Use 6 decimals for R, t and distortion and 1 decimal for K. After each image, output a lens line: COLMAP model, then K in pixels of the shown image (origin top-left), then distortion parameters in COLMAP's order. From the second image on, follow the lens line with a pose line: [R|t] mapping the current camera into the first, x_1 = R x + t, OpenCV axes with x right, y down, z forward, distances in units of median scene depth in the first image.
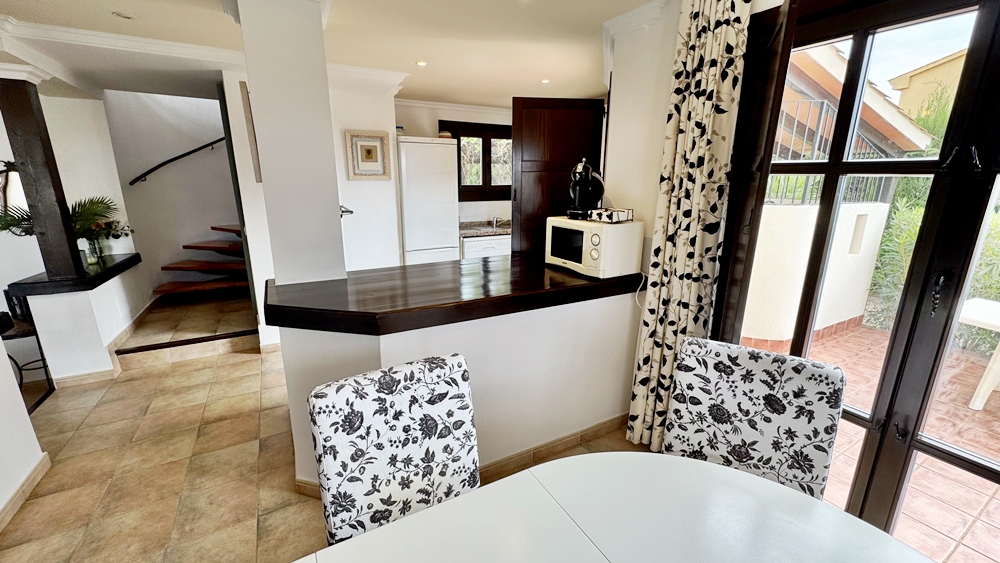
lens RADIAL K [[399.8, 0, 503.5], [0, 399.8, 277.5], [0, 0, 1]] dist [-0.001295, 0.000158]
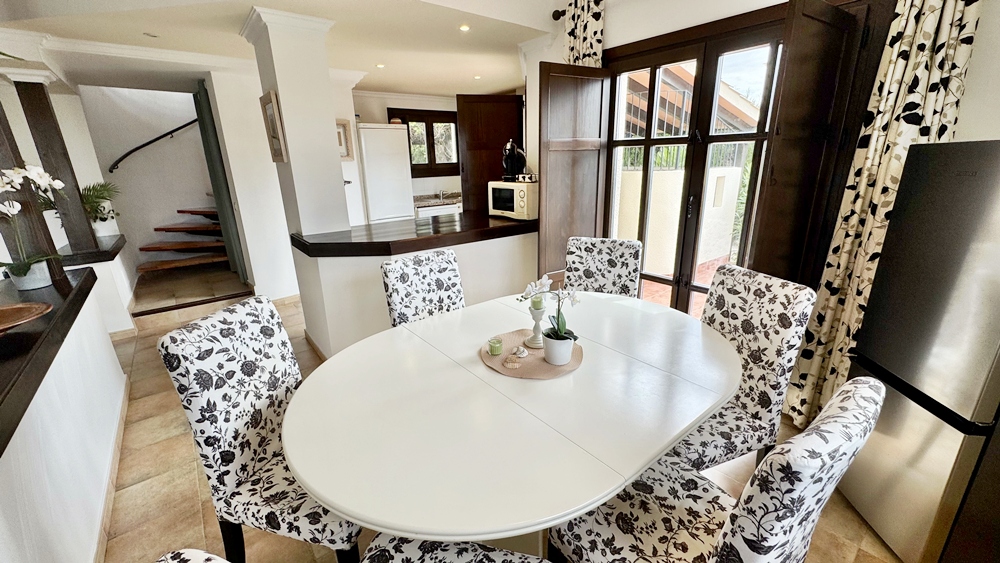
lens RADIAL K [[399.8, 0, 504.1], [0, 399.8, 278.8], [0, 0, 1]] dist [-0.001295, 0.000158]
pose [[0.985497, -0.076148, 0.151646, -0.114138], [0.068612, 0.996163, 0.054326, 0.176522], [-0.155201, -0.043134, 0.986941, -0.629639]]
